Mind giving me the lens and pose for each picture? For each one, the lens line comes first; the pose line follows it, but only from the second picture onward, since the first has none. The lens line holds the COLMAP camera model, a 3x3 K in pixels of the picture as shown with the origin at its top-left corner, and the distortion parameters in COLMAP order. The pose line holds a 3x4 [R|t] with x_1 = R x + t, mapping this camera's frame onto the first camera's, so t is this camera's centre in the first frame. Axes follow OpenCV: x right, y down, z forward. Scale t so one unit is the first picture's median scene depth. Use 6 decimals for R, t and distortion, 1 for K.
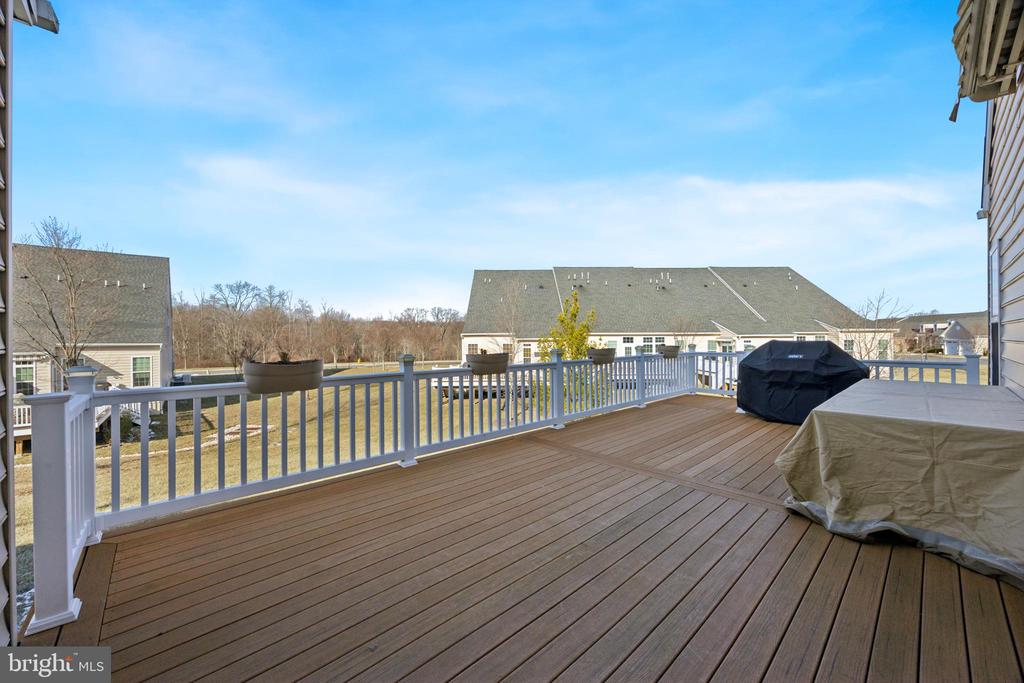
lens RADIAL K [[395.2, 0, 507.3], [0, 395.2, 337.8], [0, 0, 1]] dist [-0.000580, 0.000345]
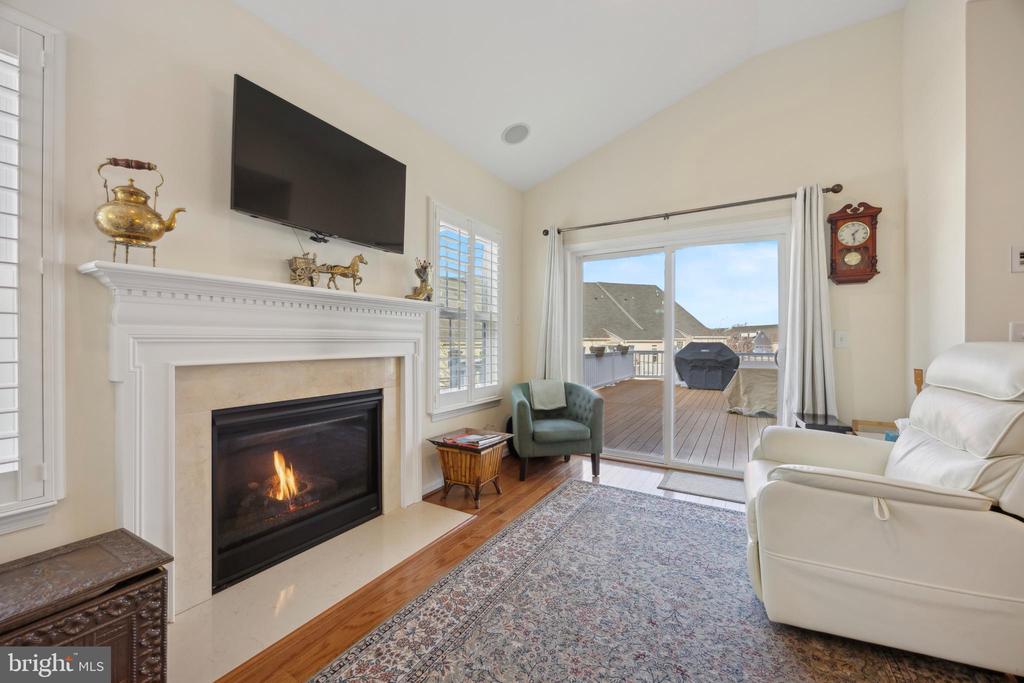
lens RADIAL K [[395.2, 0, 512.1], [0, 395.2, 338.3], [0, 0, 1]] dist [-0.000580, 0.000345]
pose [[0.956784, 0.010763, 0.290599, -0.138506], [-0.008450, 0.999922, -0.009212, 0.002822], [-0.290676, 0.006359, 0.956800, -0.101428]]
